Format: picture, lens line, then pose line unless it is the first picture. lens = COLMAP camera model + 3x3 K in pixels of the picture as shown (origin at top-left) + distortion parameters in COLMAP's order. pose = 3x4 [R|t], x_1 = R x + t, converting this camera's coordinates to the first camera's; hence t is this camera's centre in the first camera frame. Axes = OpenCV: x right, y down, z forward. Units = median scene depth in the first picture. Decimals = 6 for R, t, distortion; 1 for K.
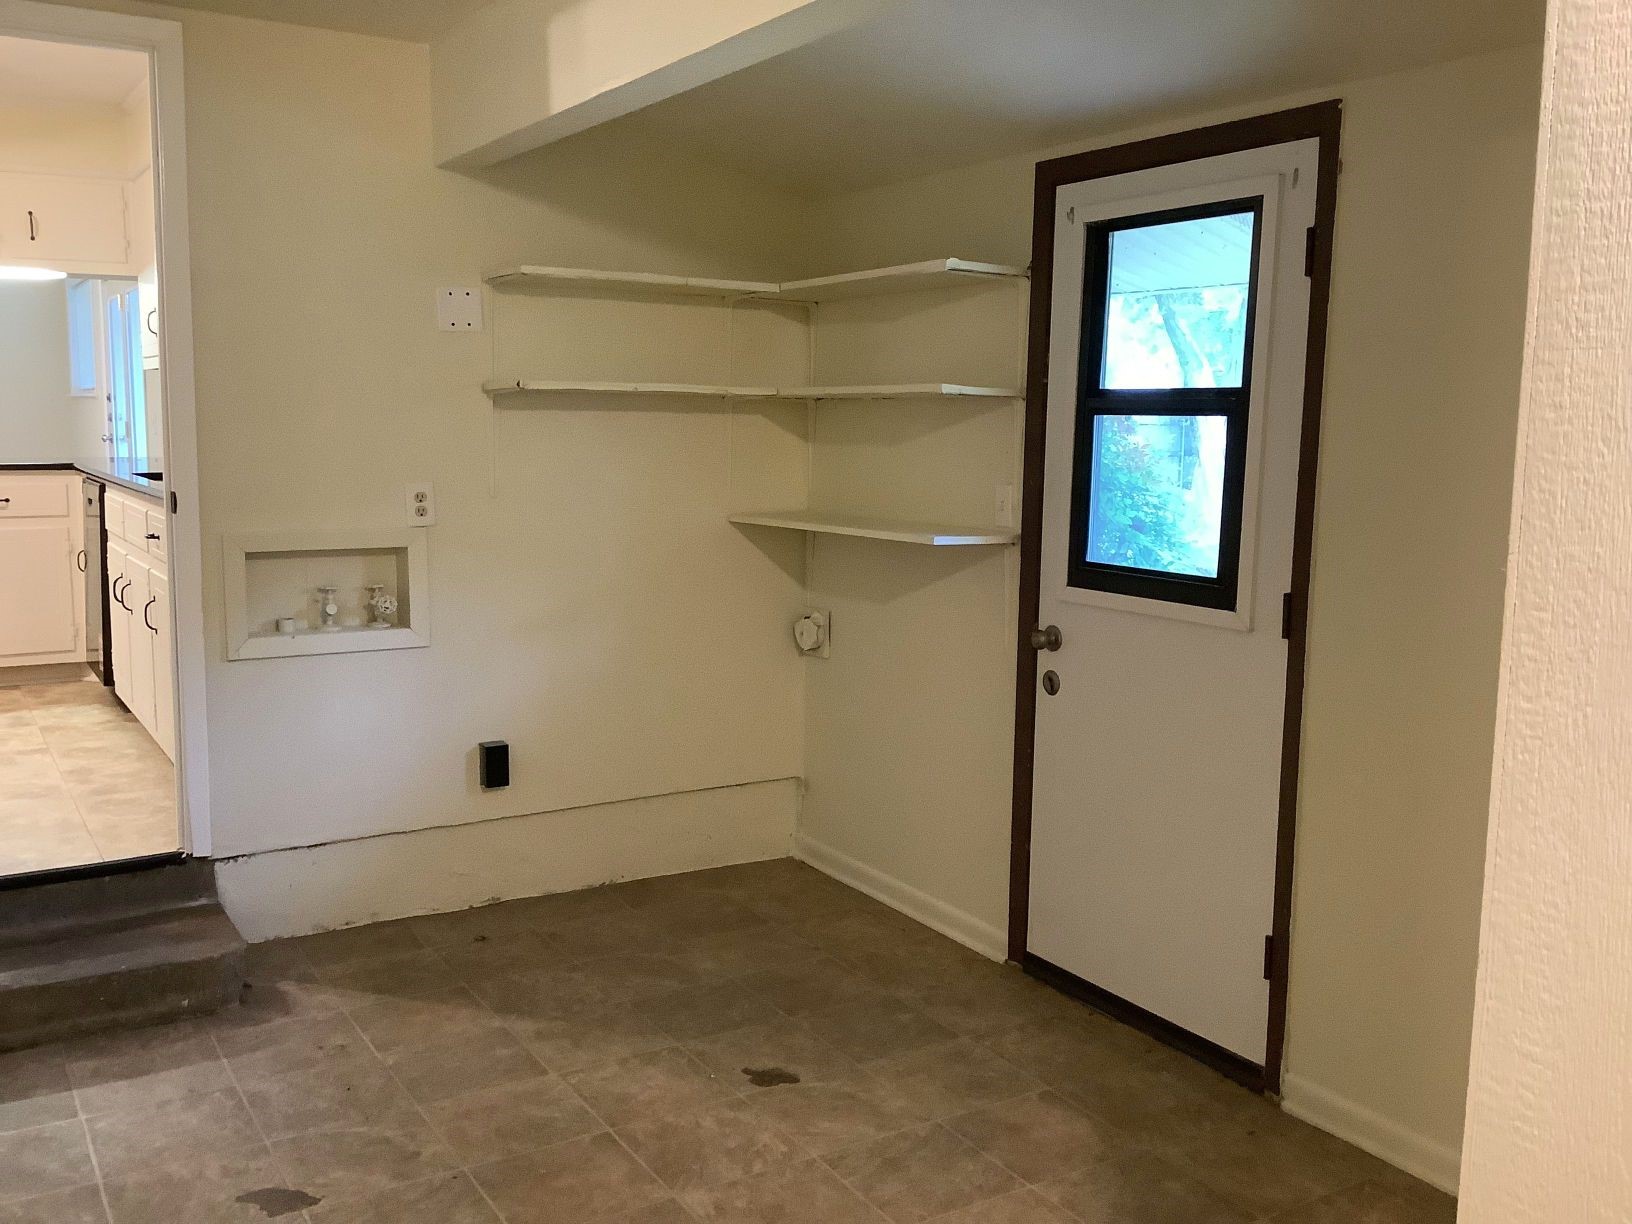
lens RADIAL K [[1471.2, 0, 820.8], [0, 1471.2, 621.7], [0, 0, 1]] dist [0.068498, -0.091382]
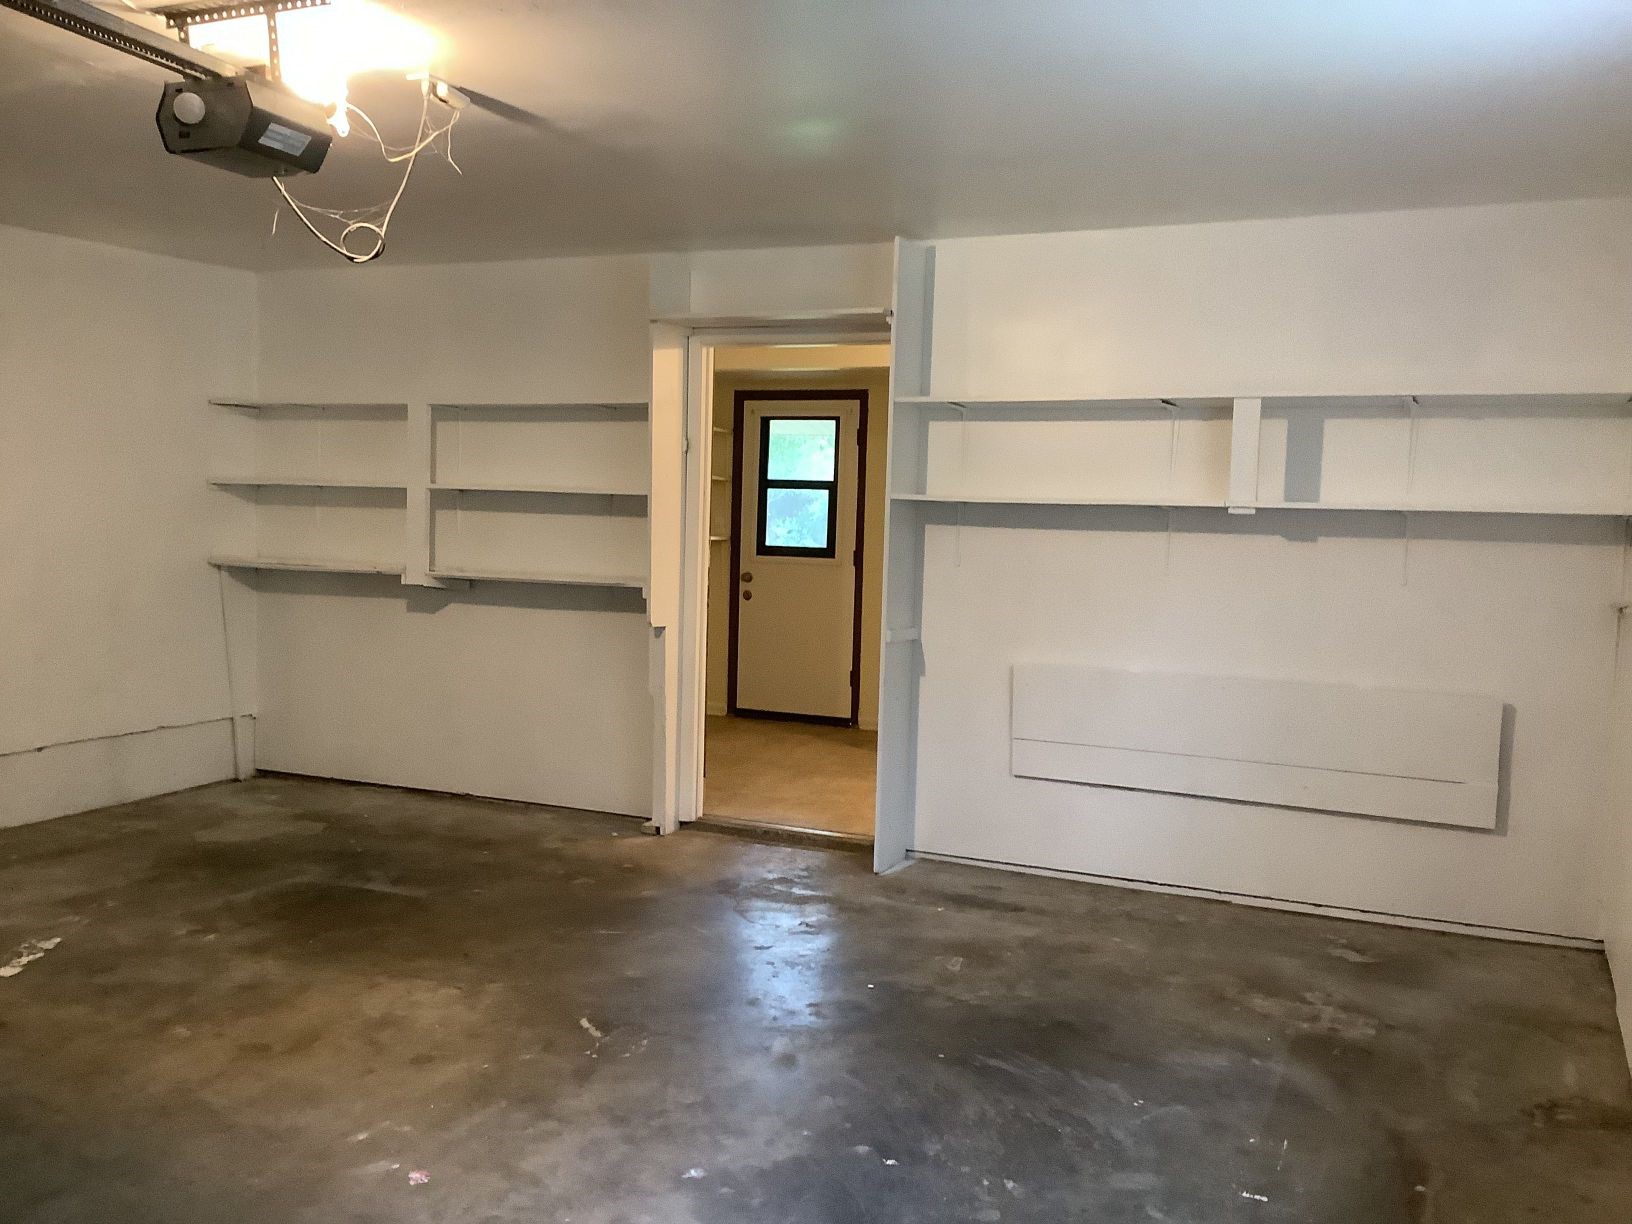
lens RADIAL K [[1471.2, 0, 814.1], [0, 1471.2, 609.1], [0, 0, 1]] dist [0.068498, -0.091382]
pose [[0.831336, -0.020268, 0.555401, -1.195667], [0.056383, 0.997255, -0.048003, 0.201384], [-0.552903, 0.071222, 0.830196, -1.191399]]
